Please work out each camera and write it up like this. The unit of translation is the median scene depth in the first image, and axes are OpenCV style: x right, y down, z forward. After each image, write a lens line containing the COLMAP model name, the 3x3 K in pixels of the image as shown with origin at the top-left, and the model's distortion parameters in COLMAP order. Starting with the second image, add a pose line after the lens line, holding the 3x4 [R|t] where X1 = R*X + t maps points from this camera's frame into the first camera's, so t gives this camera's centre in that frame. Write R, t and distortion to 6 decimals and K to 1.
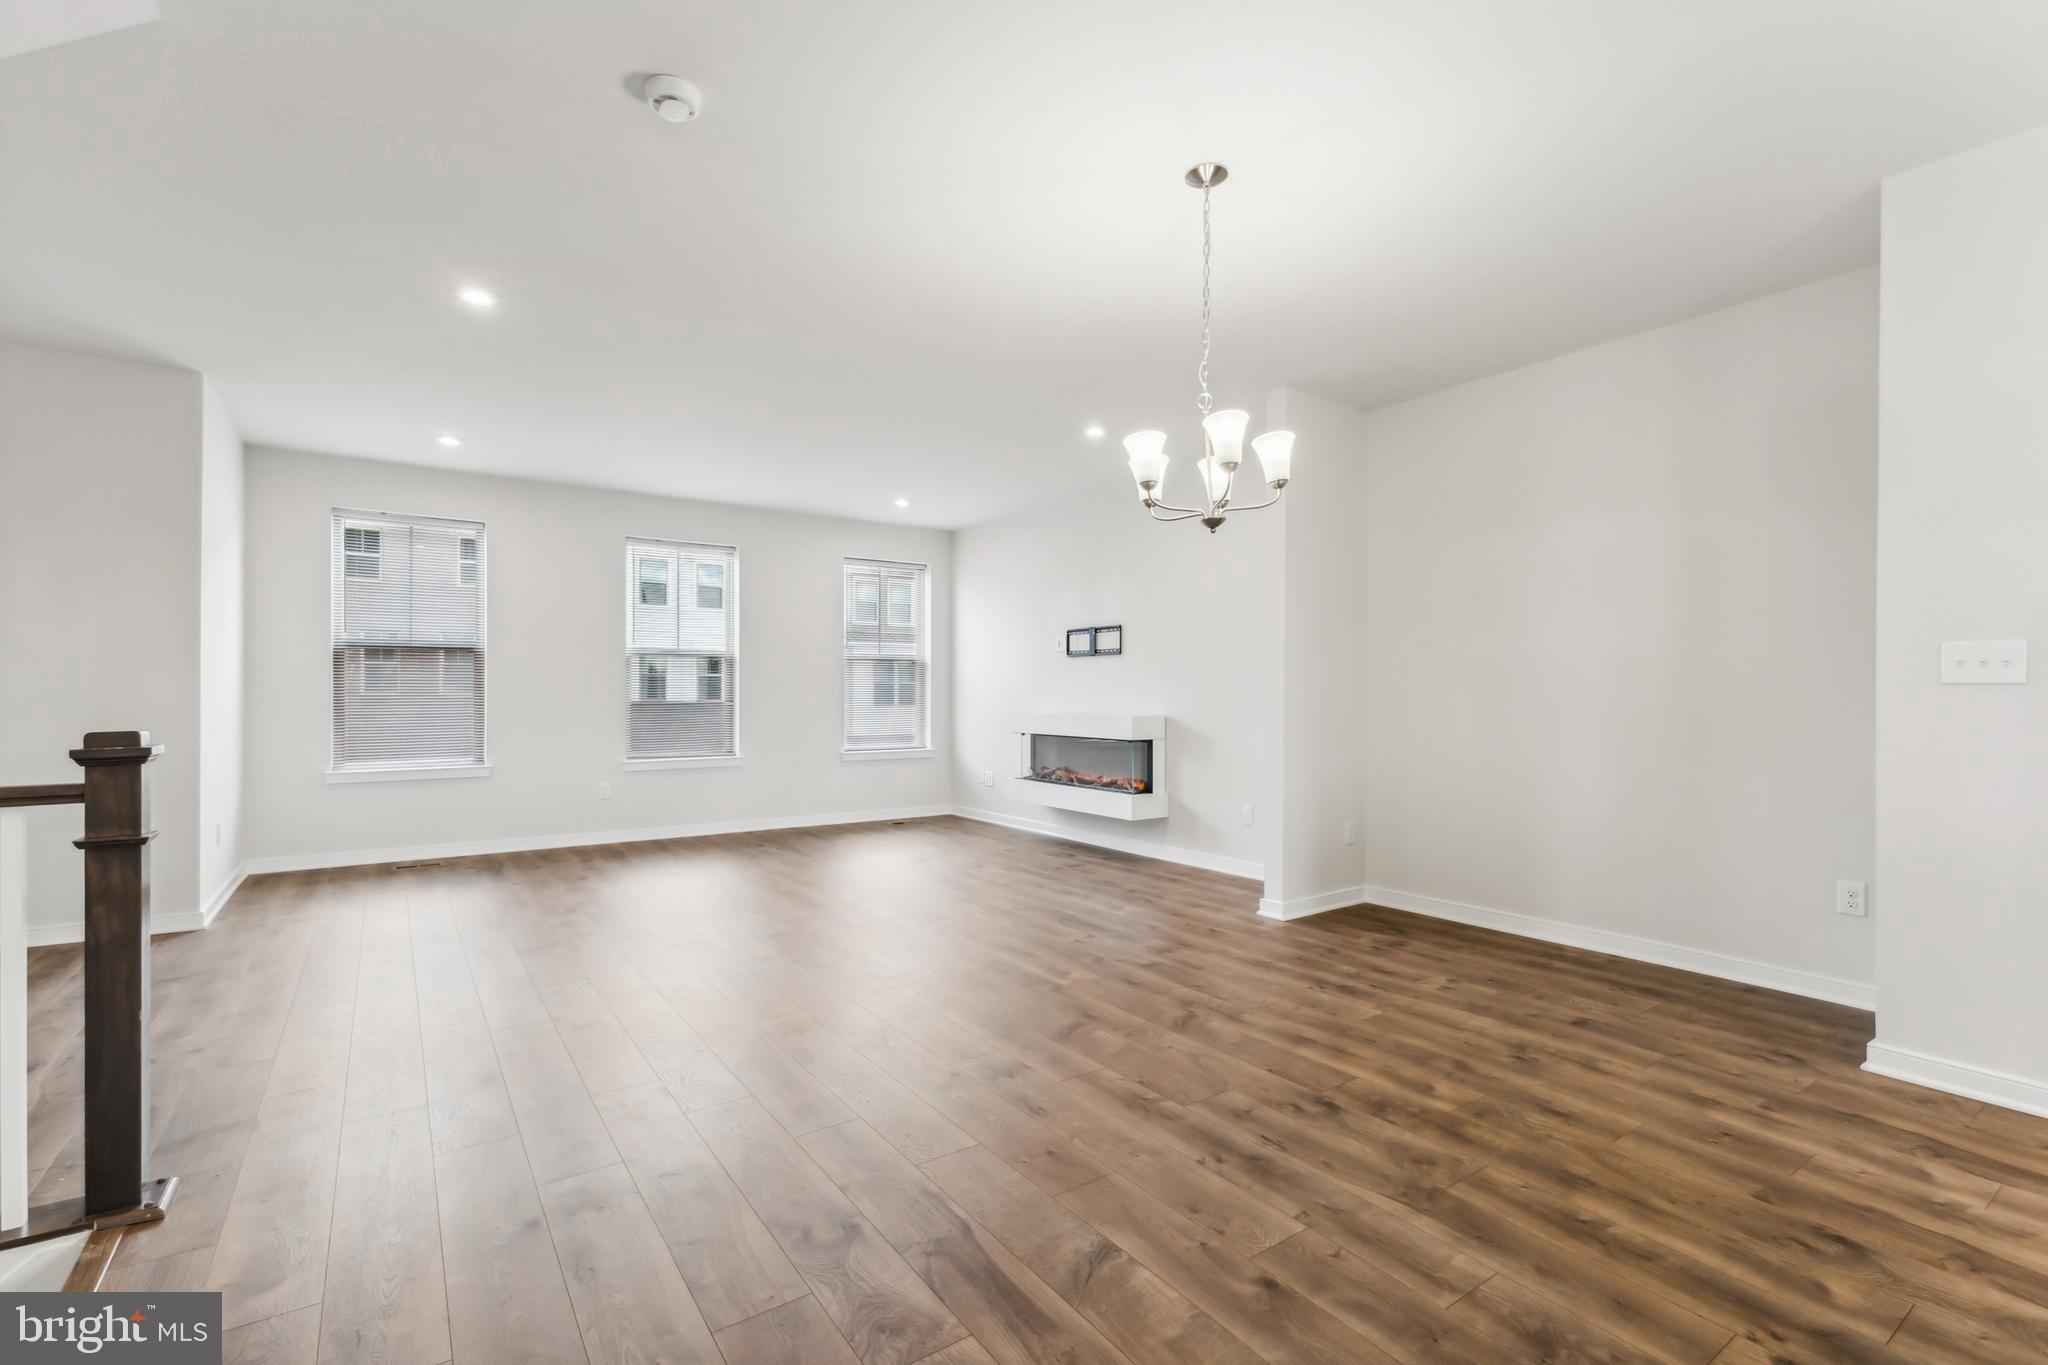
lens RADIAL K [[915.8, 0, 1048.6], [0, 915.8, 708.6], [0, 0, 1]] dist [0.003253, 0.000356]
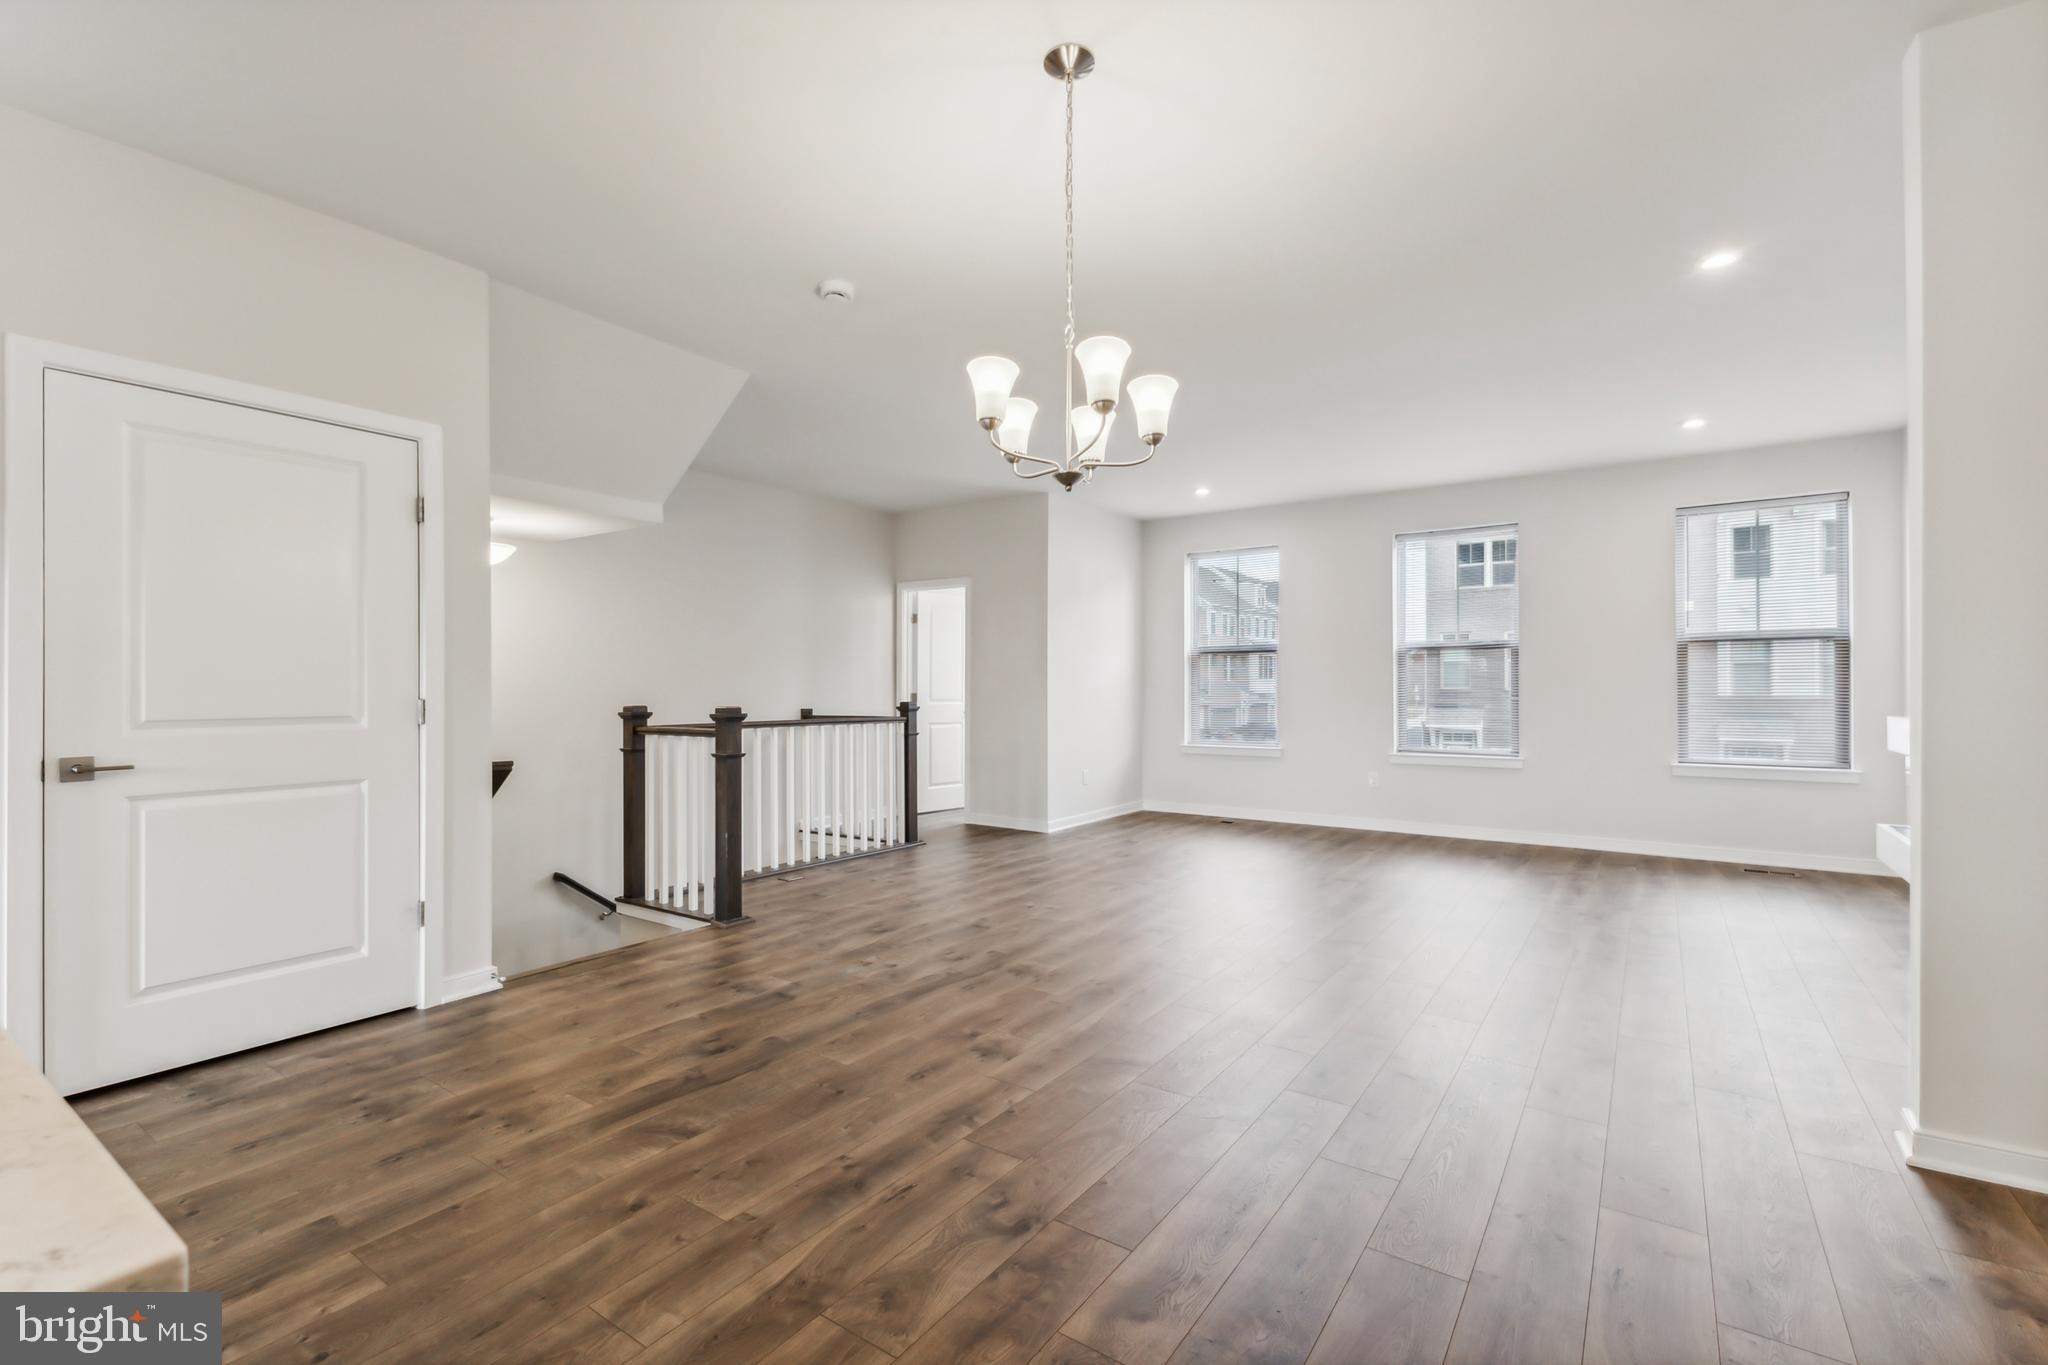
lens RADIAL K [[915.8, 0, 1009.0], [0, 915.8, 681.6], [0, 0, 1]] dist [0.003253, 0.000356]
pose [[0.319024, -0.011622, -0.947675, 0.687549], [-0.010332, 0.999823, -0.015740, -0.003833], [0.947690, 0.014813, 0.318847, 0.498356]]
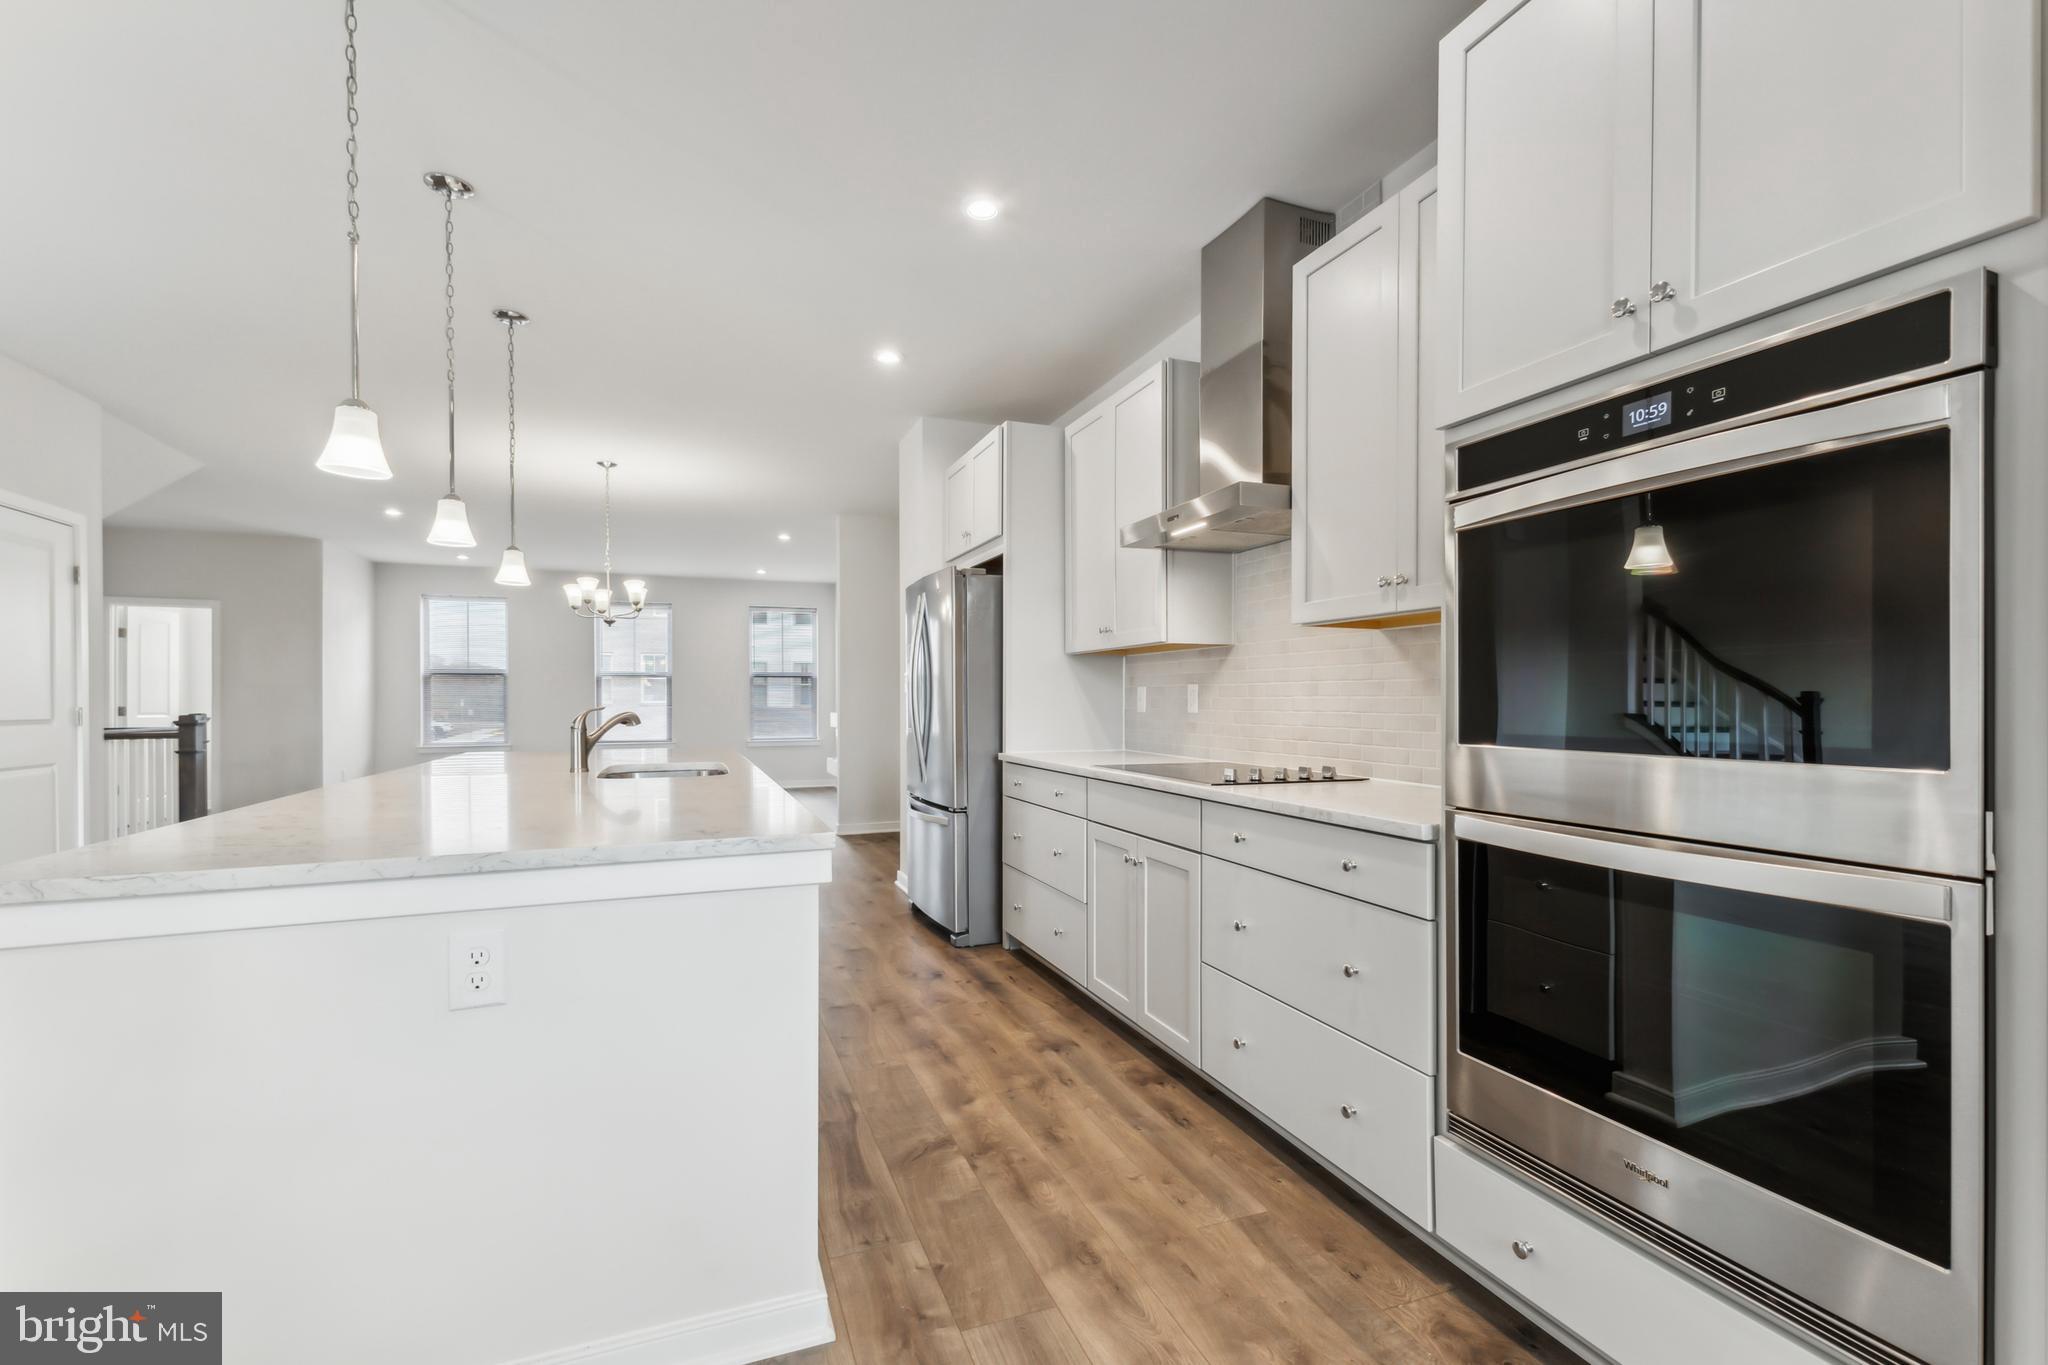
lens RADIAL K [[915.8, 0, 1050.4], [0, 915.8, 700.0], [0, 0, 1]] dist [0.003253, 0.000356]
pose [[0.971697, -0.007187, -0.236120, 1.257929], [0.004400, 0.999914, -0.012330, 0.013855], [0.236189, 0.010942, 0.971646, -0.644738]]
